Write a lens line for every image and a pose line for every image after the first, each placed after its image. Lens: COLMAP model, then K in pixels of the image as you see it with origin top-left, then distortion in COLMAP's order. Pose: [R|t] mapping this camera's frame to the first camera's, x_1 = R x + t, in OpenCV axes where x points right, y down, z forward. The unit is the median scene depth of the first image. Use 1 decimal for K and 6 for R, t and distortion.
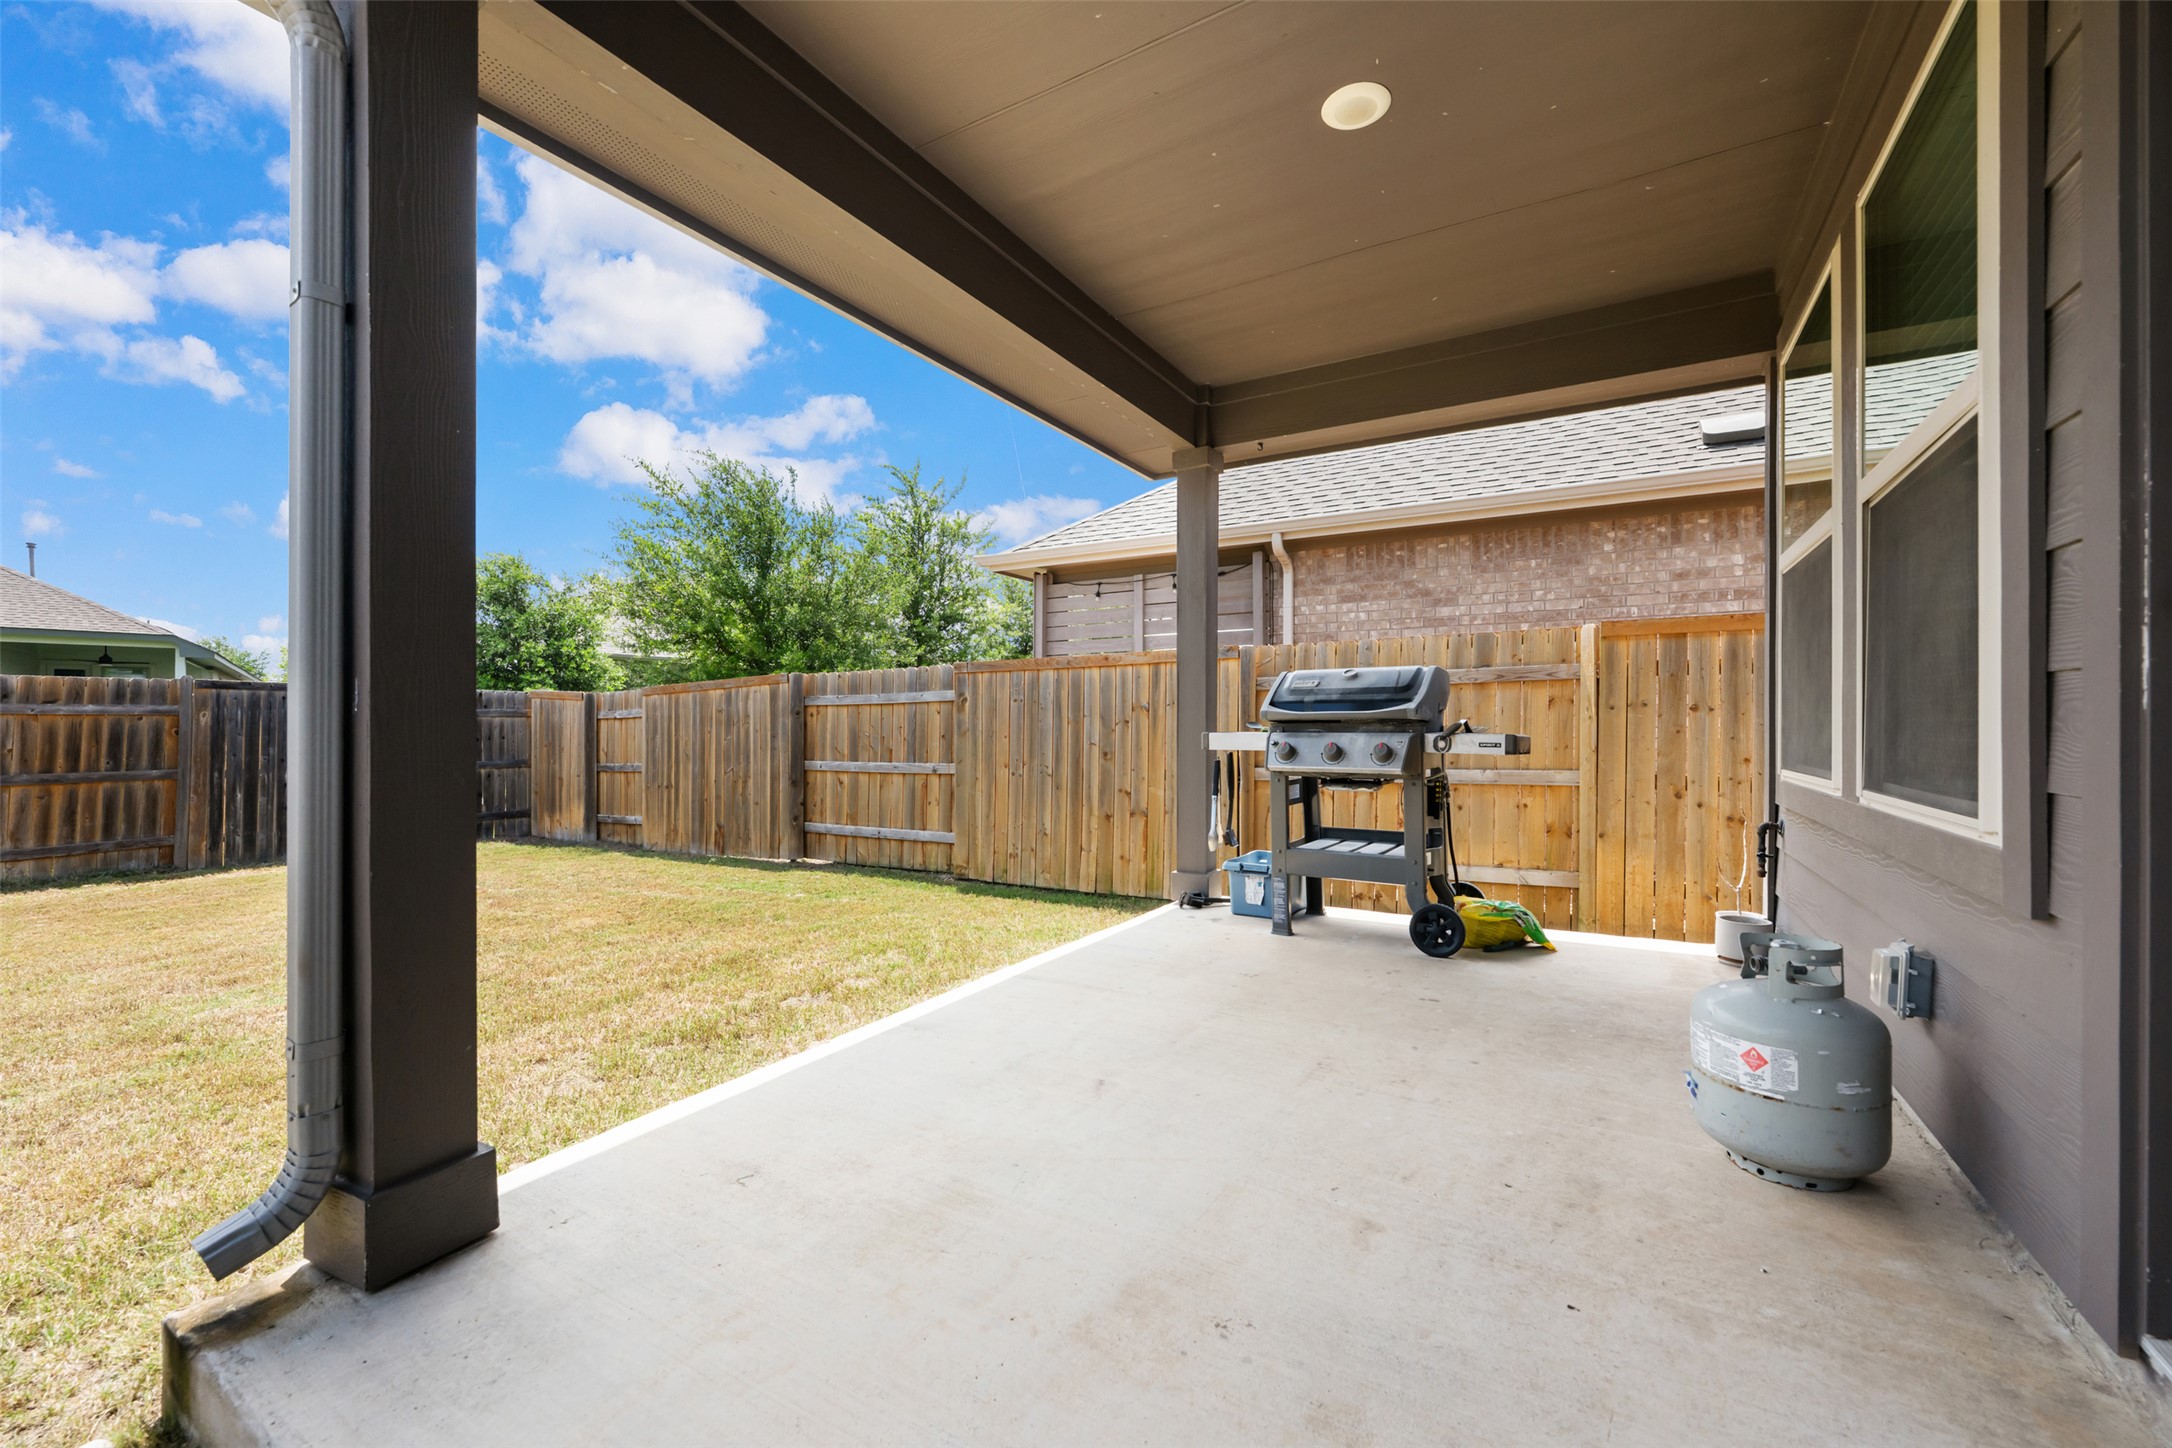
lens RADIAL K [[876.7, 0, 1086.0], [0, 876.7, 724.0], [0, 0, 1]] dist [0.000063, 0.000167]
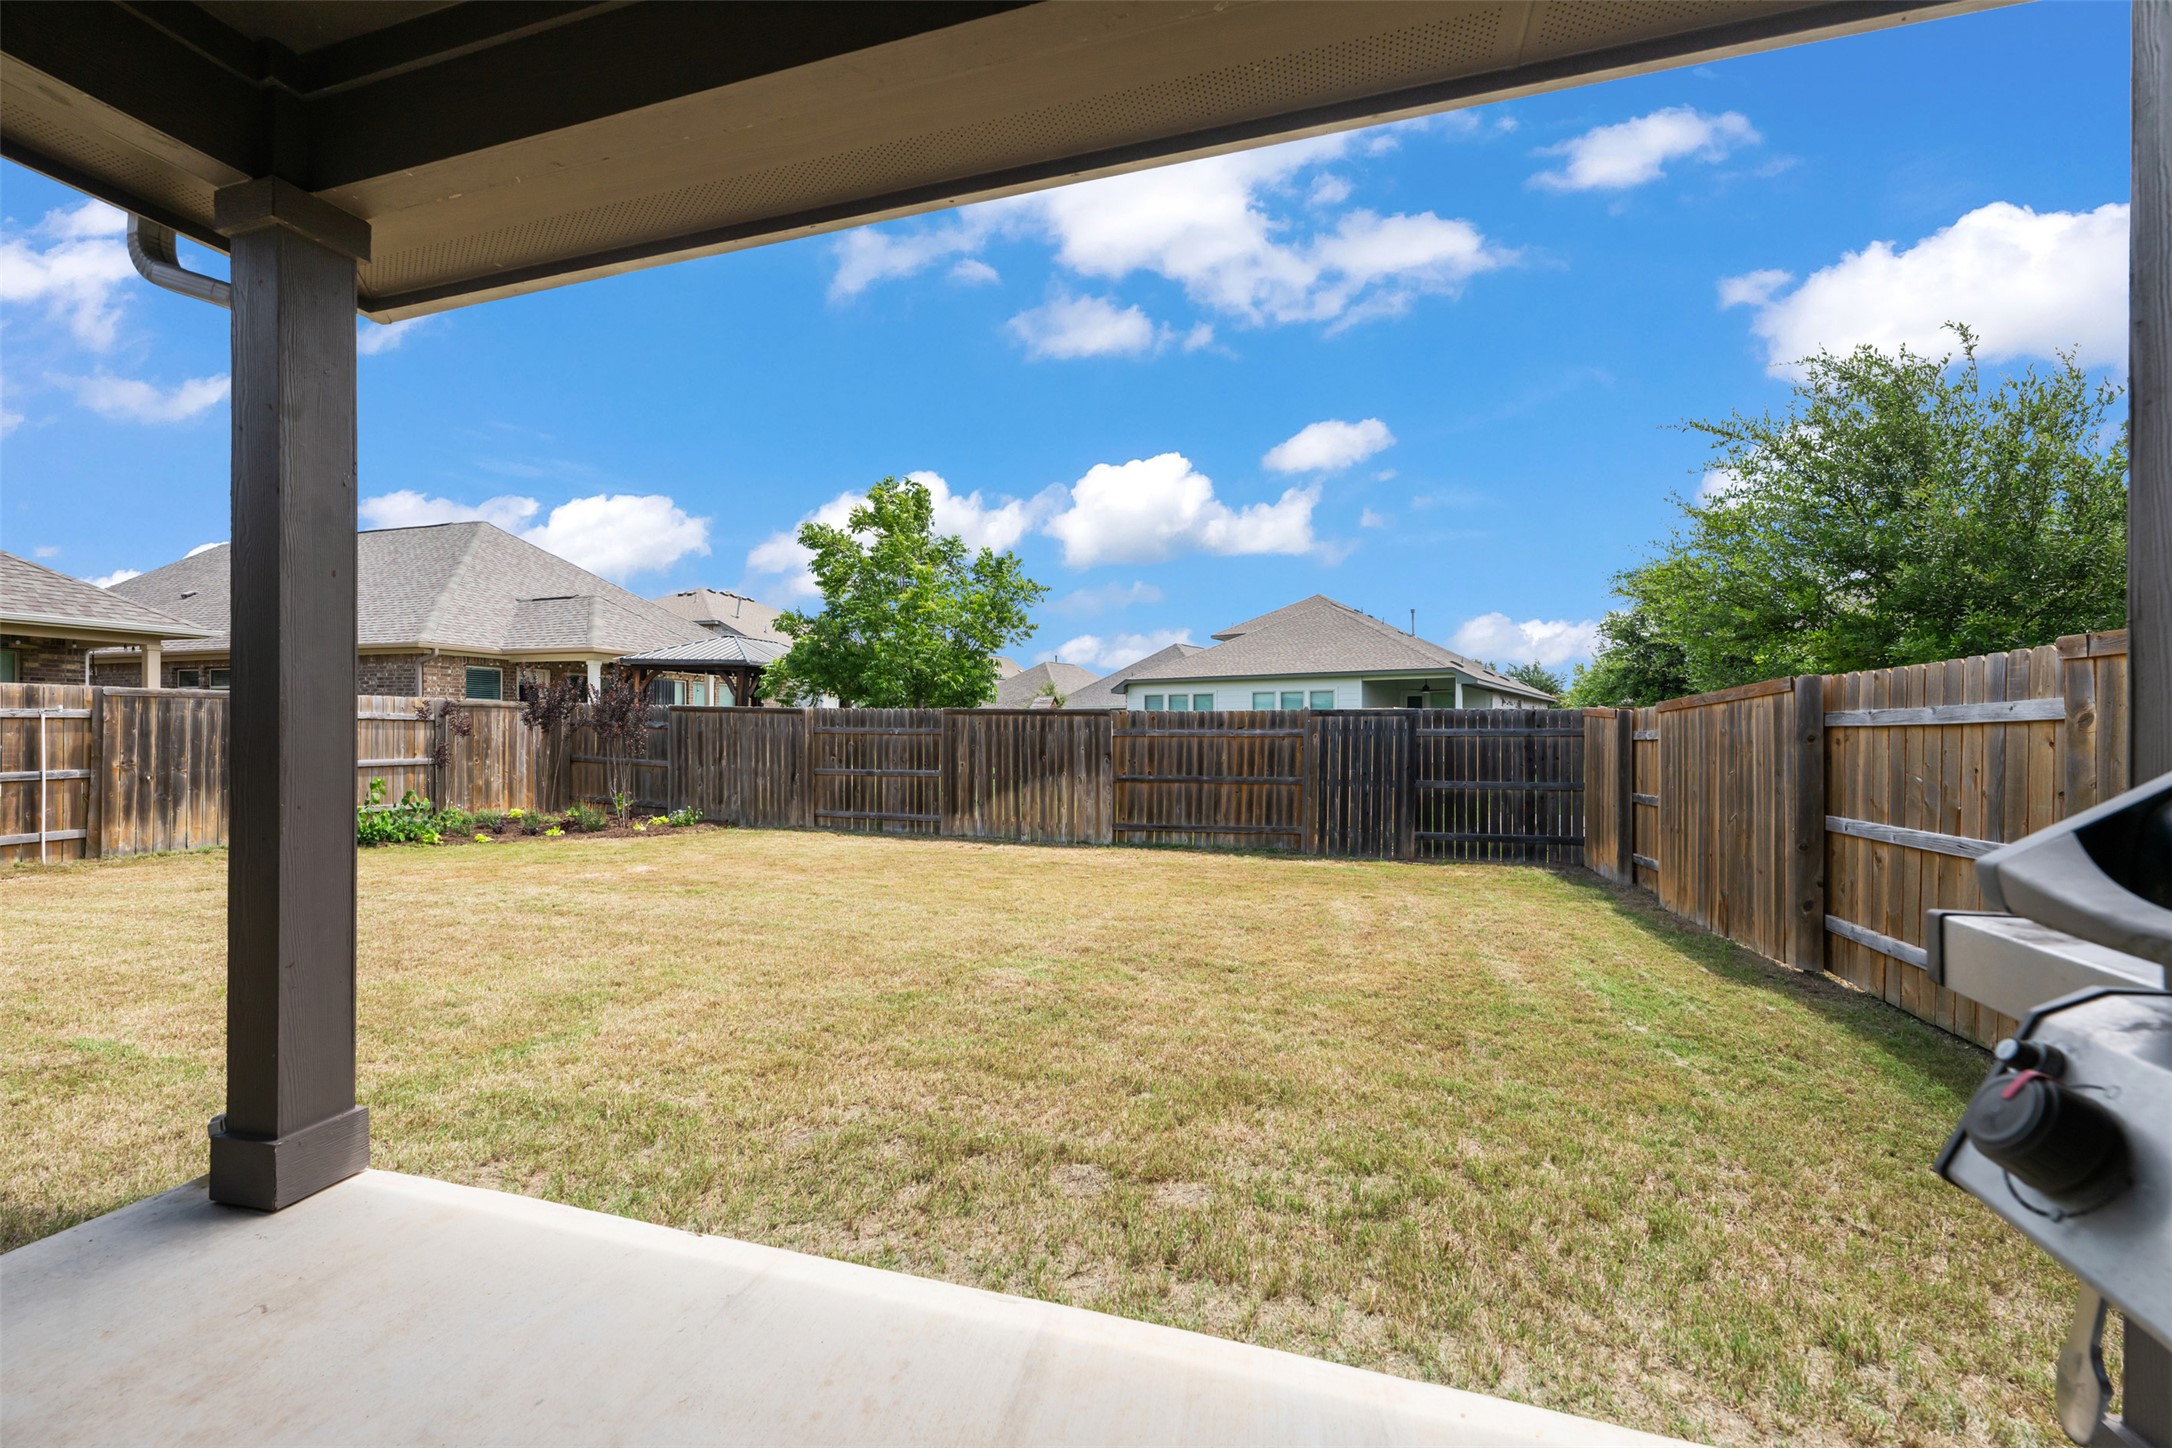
lens RADIAL K [[867.3, 0, 1089.8], [0, 867.3, 728.7], [0, 0, 1]] dist [-0.001148, -0.000038]
pose [[0.234943, -0.001816, -0.972007, 0.153062], [0.001769, 0.999997, -0.001441, -0.019512], [0.972007, -0.001381, 0.234946, 0.354993]]
